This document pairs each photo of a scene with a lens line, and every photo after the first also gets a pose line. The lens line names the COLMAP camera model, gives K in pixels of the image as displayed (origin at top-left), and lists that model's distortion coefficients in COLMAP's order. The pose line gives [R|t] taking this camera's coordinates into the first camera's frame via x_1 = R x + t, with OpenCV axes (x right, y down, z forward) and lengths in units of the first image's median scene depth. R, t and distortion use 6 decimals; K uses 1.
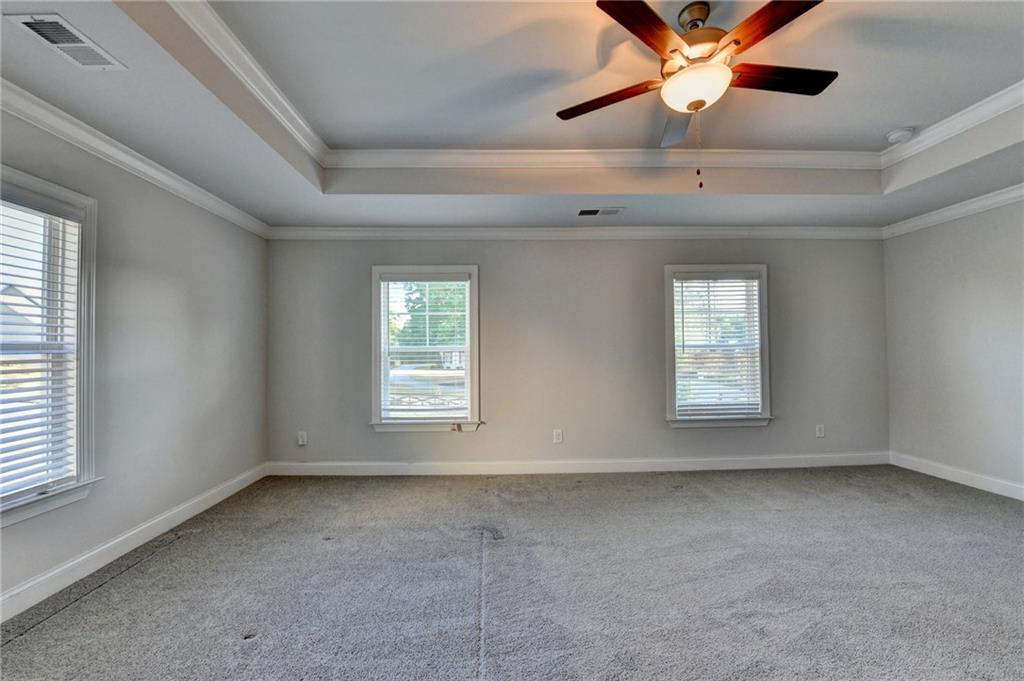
lens RADIAL K [[419.7, 0, 488.9], [0, 419.7, 345.2], [0, 0, 1]] dist [-0.015985, -0.001131]
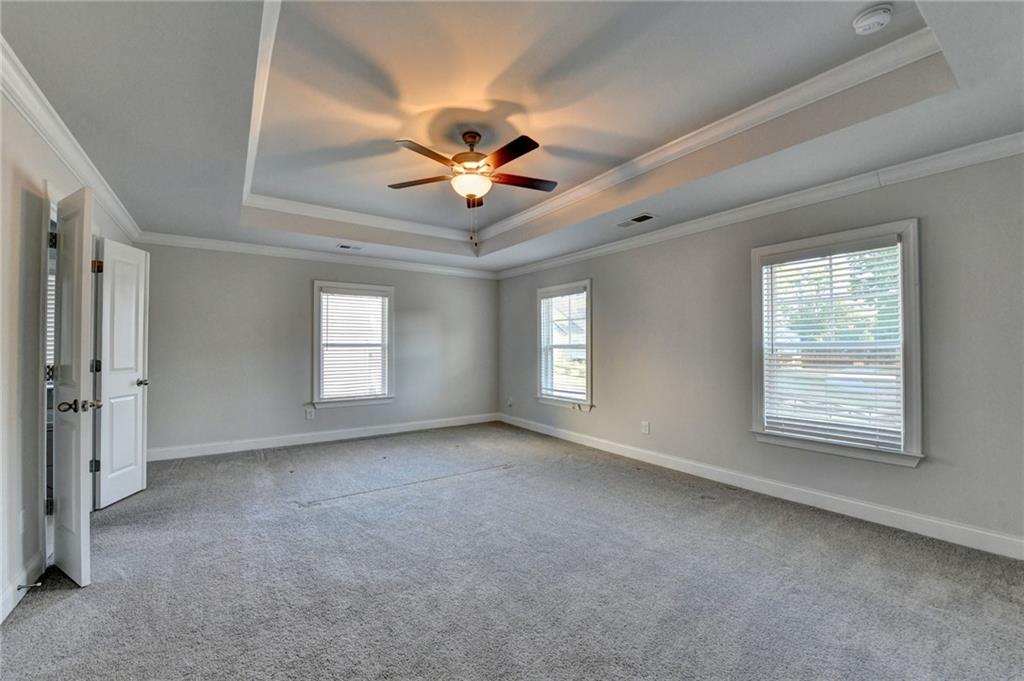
lens RADIAL K [[419.7, 0, 495.6], [0, 419.7, 345.7], [0, 0, 1]] dist [-0.015985, -0.001131]
pose [[0.521770, 0.006351, -0.853063, 0.887144], [0.007516, 0.999899, 0.012041, -0.010199], [0.853053, -0.012694, 0.521670, 0.110417]]
